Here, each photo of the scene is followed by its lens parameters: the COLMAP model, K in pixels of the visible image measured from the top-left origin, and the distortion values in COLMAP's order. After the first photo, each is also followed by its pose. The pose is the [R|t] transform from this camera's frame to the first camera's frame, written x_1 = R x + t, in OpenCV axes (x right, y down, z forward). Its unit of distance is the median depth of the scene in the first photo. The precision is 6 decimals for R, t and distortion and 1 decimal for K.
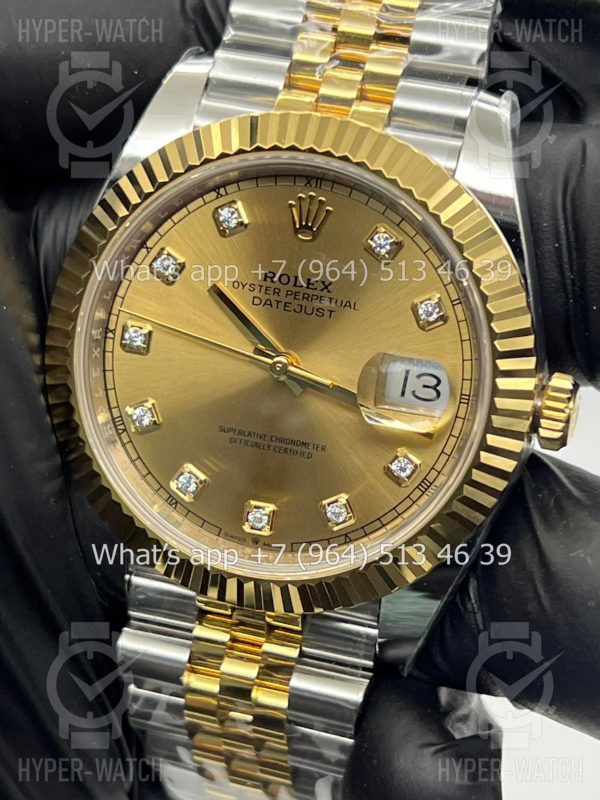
lens RADIAL K [[1801.2, 0, 303.1], [0, 1801.2, 400.6], [0, 0, 1]] dist [0.368693, 0.000000]
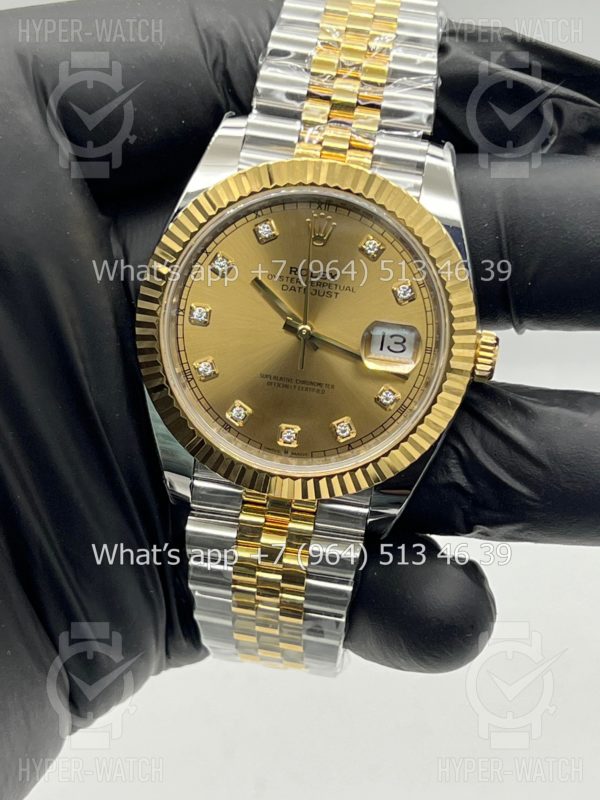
lens RADIAL K [[1801.2, 0, 301.6], [0, 1801.2, 401.1], [0, 0, 1]] dist [0.368693, 0.000000]
pose [[0.987295, -0.031765, 0.155689, -0.242382], [0.029522, 0.999425, 0.016697, 0.012887], [-0.156129, -0.011889, 0.987665, -0.448641]]
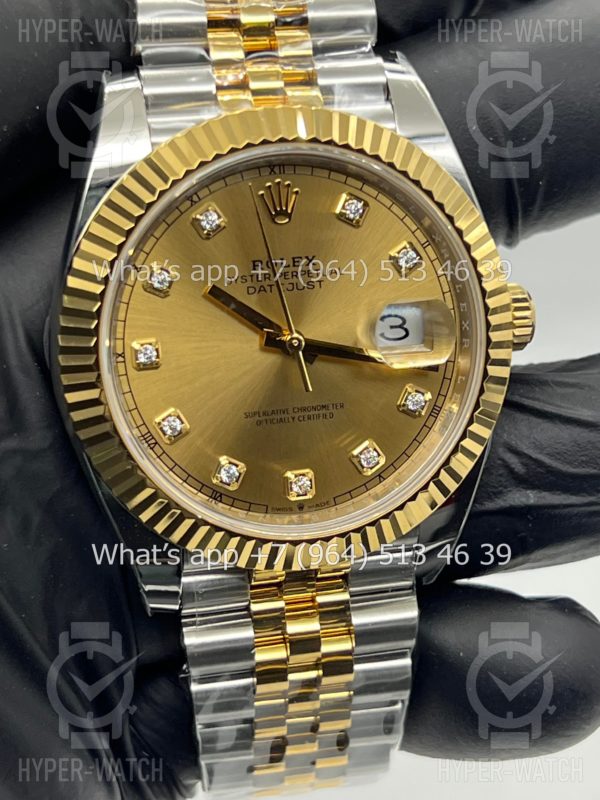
lens RADIAL K [[1801.2, 0, 295.1], [0, 1801.2, 404.2], [0, 0, 1]] dist [0.368693, 0.000000]
pose [[0.875174, -0.276128, 0.397271, -0.444671], [0.266640, 0.960455, 0.080179, -0.068863], [-0.403701, 0.035758, 0.914192, 0.013950]]
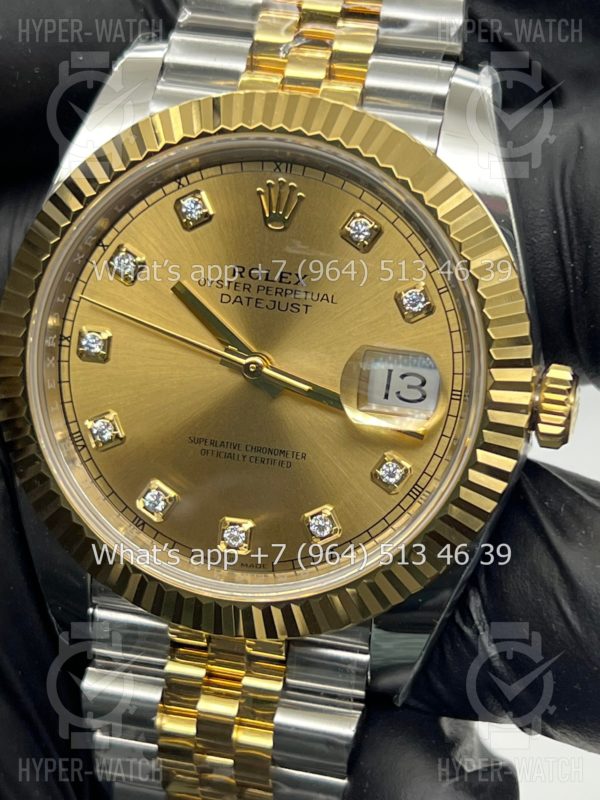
lens RADIAL K [[1801.2, 0, 295.7], [0, 1801.2, 395.4], [0, 0, 1]] dist [0.368693, 0.000000]
pose [[0.998615, -0.033840, 0.040279, -0.028506], [0.036161, 0.997641, -0.058345, 0.048812], [-0.038210, 0.059721, 0.997484, 0.084071]]
